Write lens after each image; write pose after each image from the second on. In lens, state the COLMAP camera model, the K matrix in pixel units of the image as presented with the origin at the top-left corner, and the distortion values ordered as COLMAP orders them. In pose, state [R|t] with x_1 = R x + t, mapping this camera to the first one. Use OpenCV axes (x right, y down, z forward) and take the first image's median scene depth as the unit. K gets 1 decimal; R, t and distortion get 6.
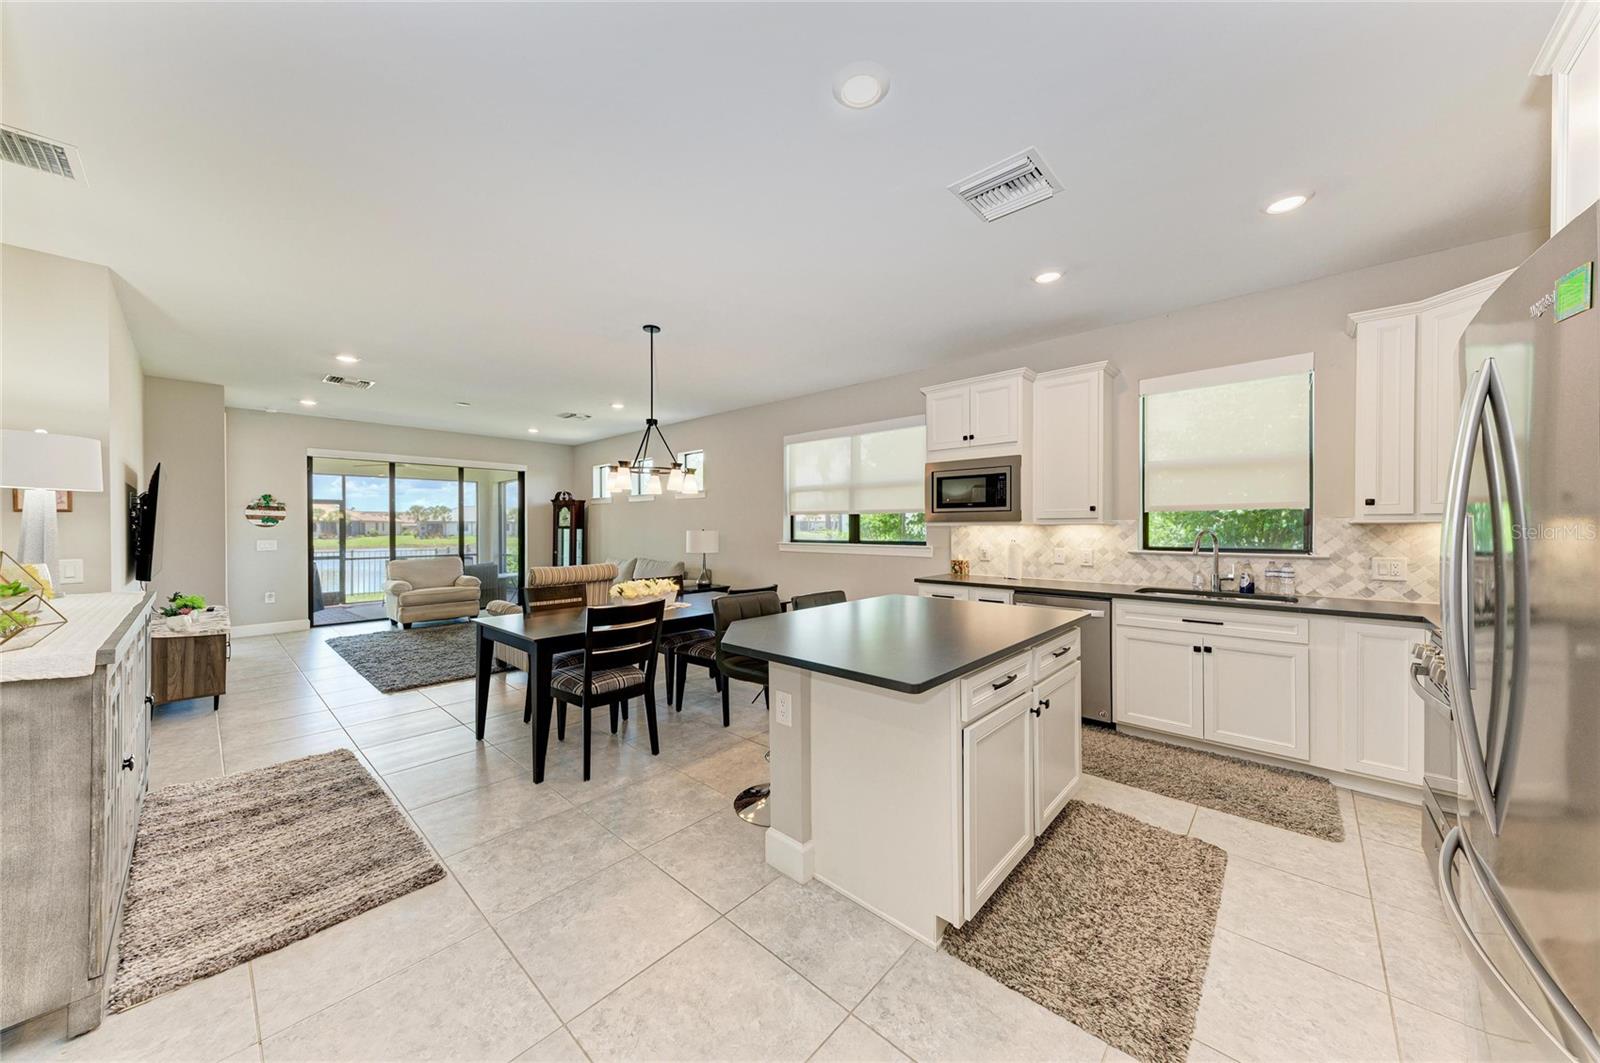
lens RADIAL K [[536.7, 0, 798.7], [0, 536.7, 527.2], [0, 0, 1]] dist [0.019875, -0.000083]
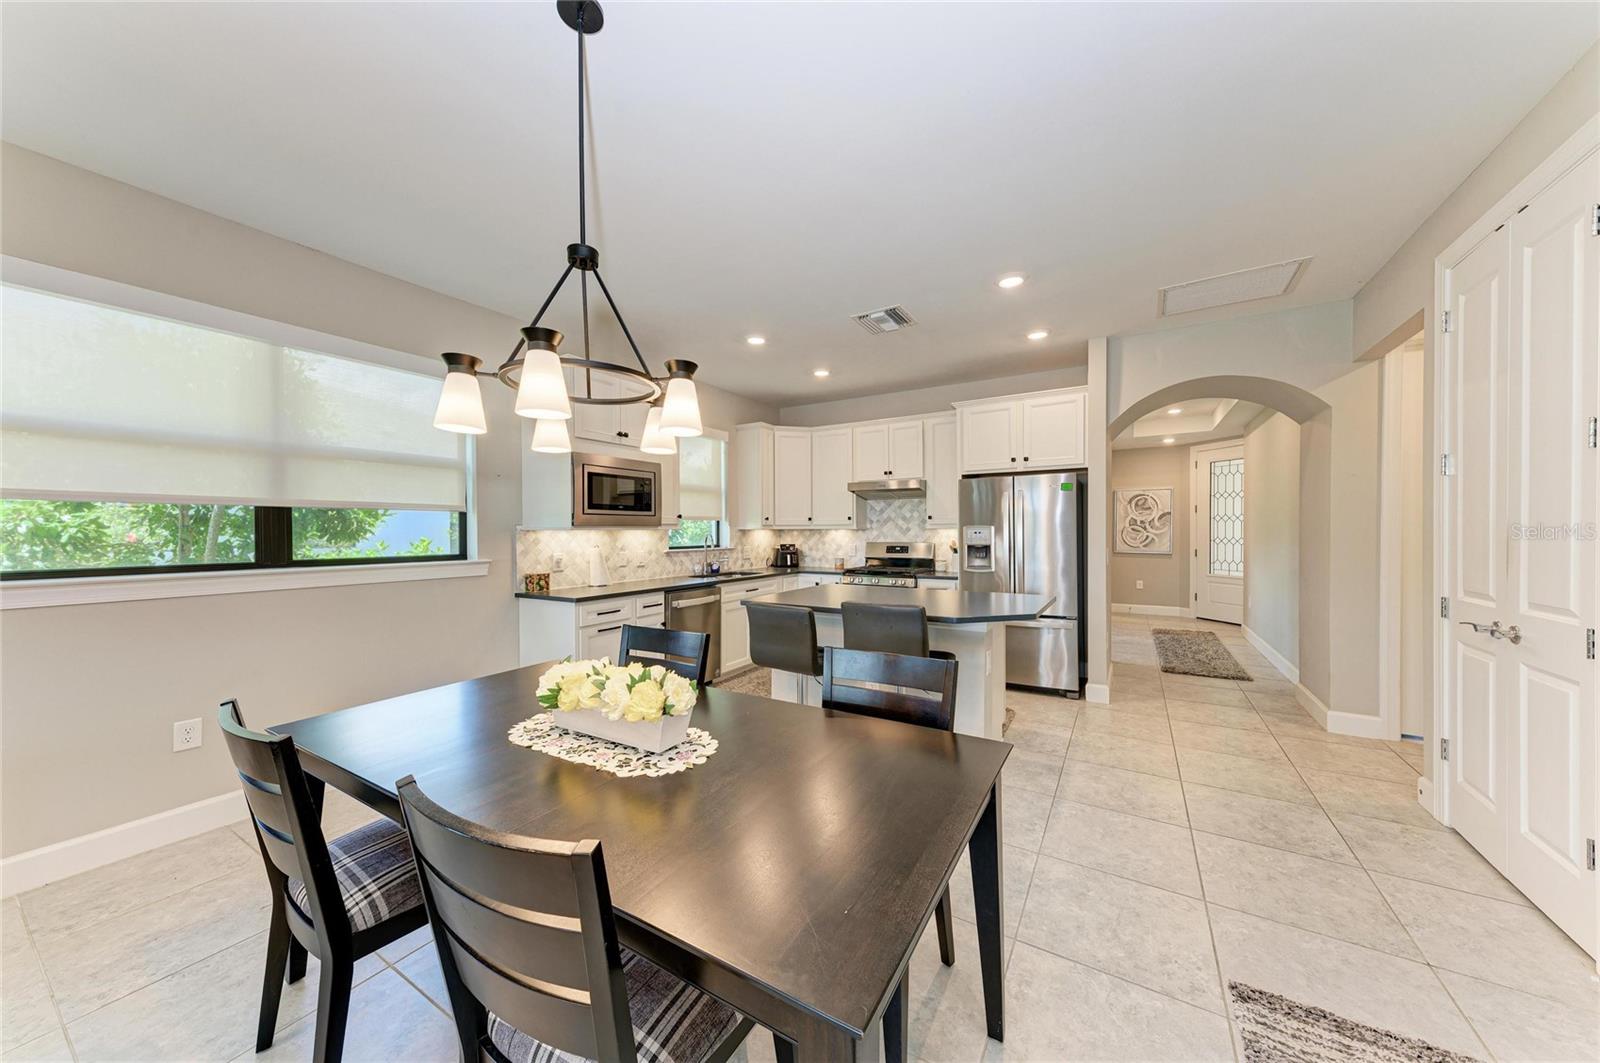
lens RADIAL K [[536.7, 0, 802.2], [0, 536.7, 536.5], [0, 0, 1]] dist [0.015418, 0.000018]
pose [[-0.190621, -0.006799, 0.981640, -0.575696], [0.006341, 0.999947, 0.008157, 0.001872], [-0.981643, 0.007780, -0.190567, 0.779114]]
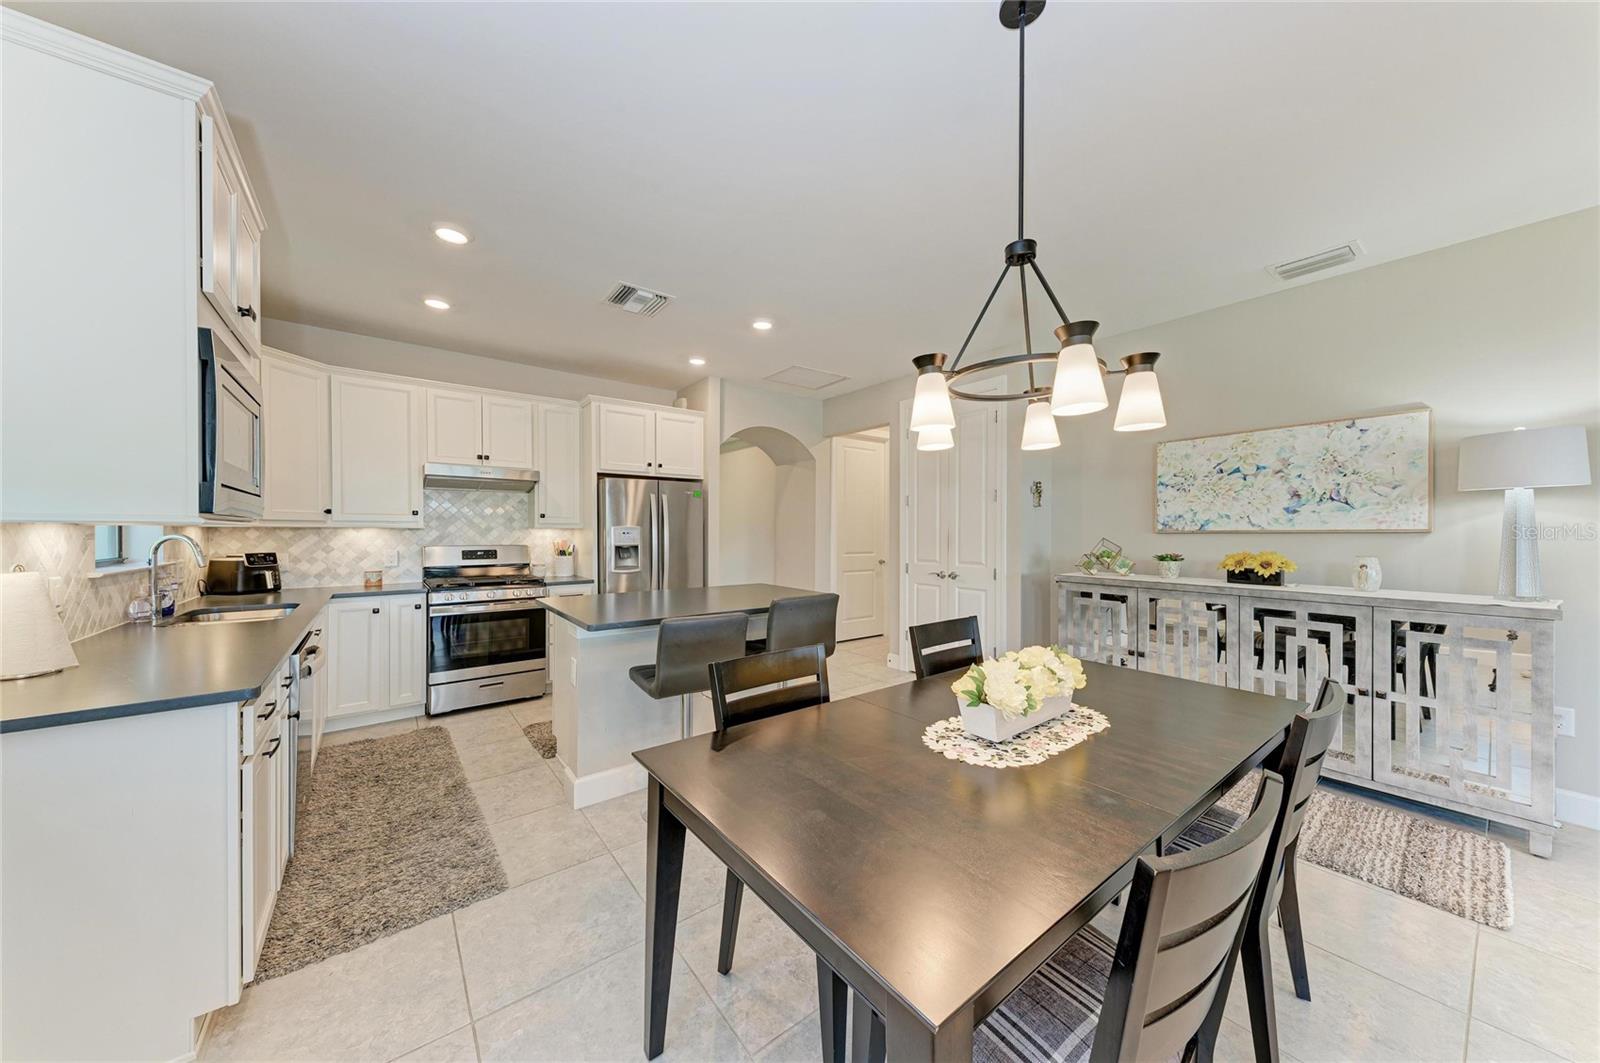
lens RADIAL K [[540.4, 0, 800.9], [0, 540.4, 535.4], [0, 0, 1]] dist [0.025416, -0.006836]
pose [[-0.984860, 0.000175, 0.173351, -0.153239], [0.001781, 0.999957, 0.009111, 0.000869], [-0.173342, 0.009281, -0.984818, 1.196327]]
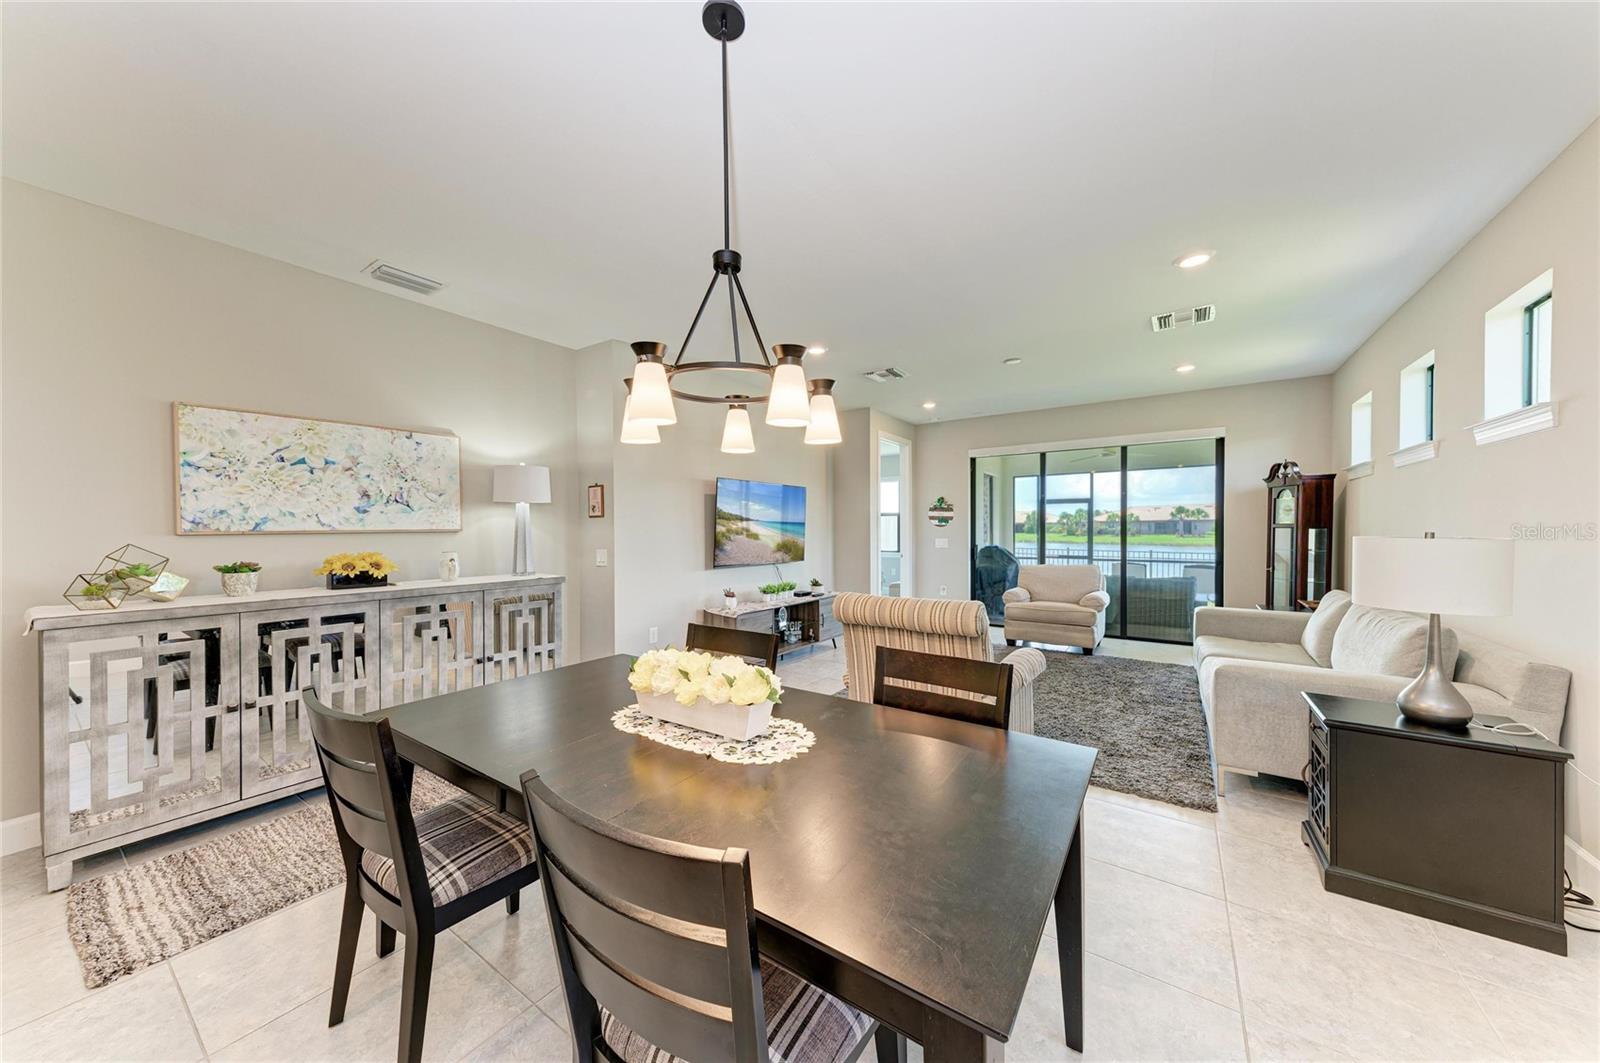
lens RADIAL K [[540.4, 0, 800.9], [0, 540.4, 535.4], [0, 0, 1]] dist [0.025416, -0.006836]
pose [[0.139621, 0.014379, -0.990101, 0.118836], [0.003741, 0.999880, 0.015048, -0.000116], [0.990198, -0.005805, 0.139551, 0.843130]]
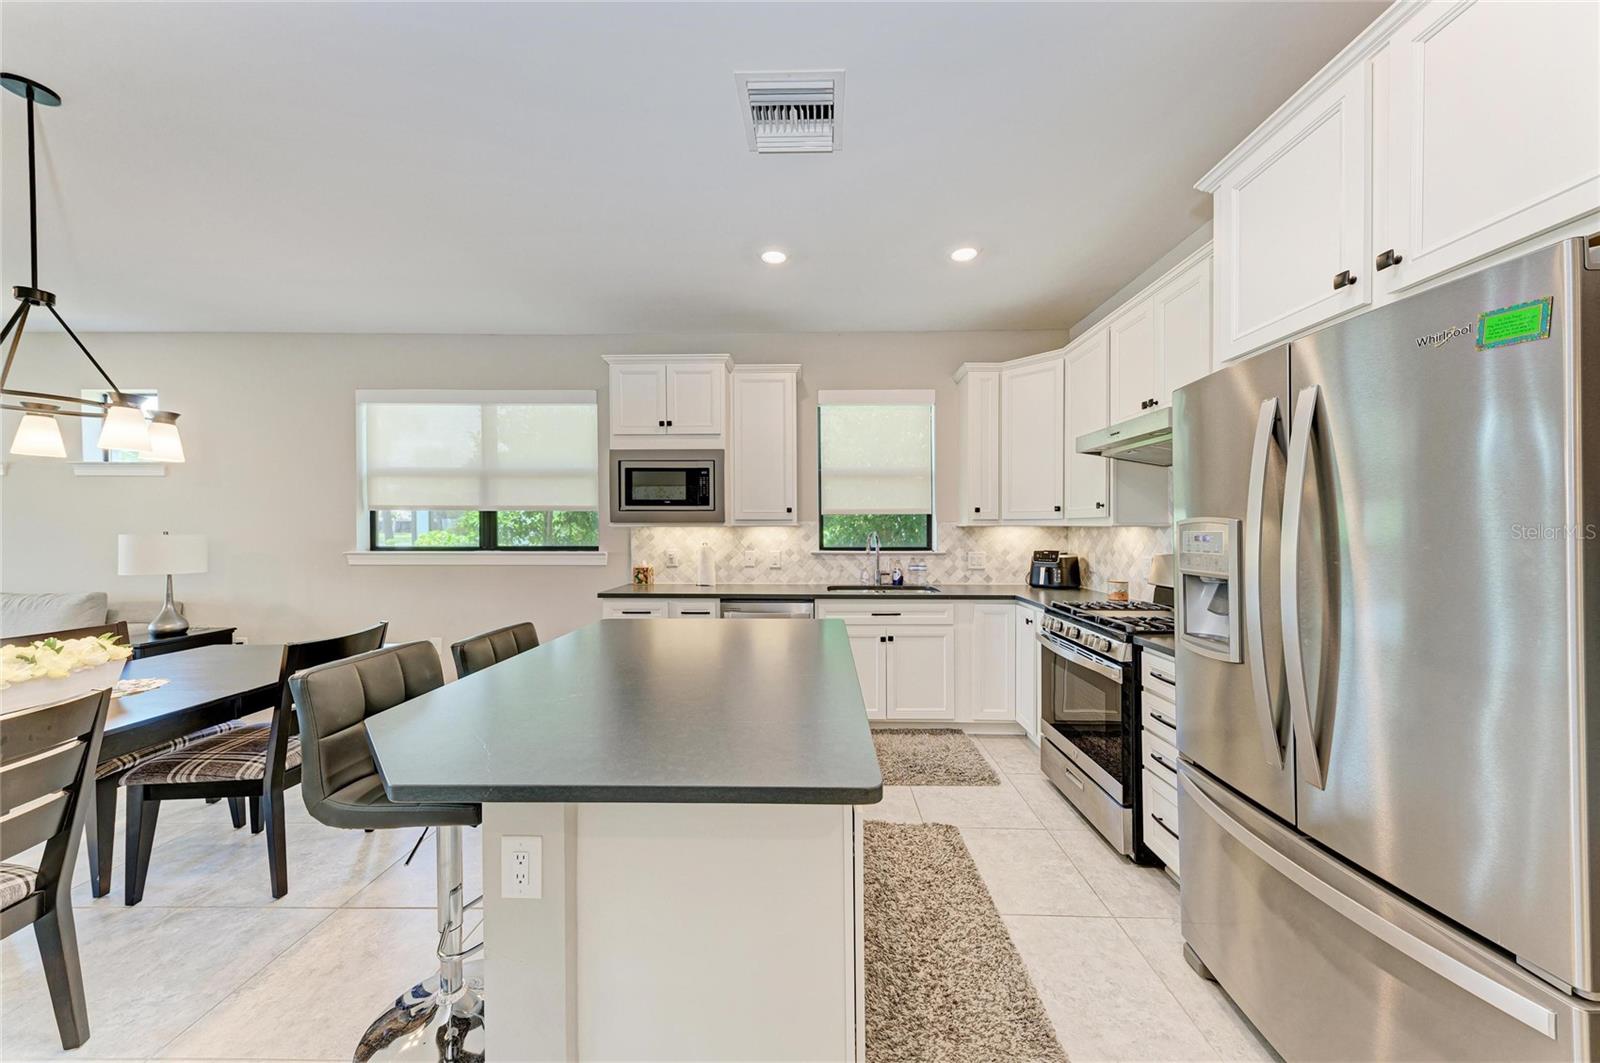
lens RADIAL K [[544.7, 0, 806.7], [0, 544.7, 533.5], [0, 0, 1]] dist [0.023073, -0.004637]
pose [[0.755405, -0.004320, 0.655244, -0.074730], [-0.001676, 0.999962, 0.008524, -0.000417], [-0.655256, -0.007537, 0.755369, 0.175695]]
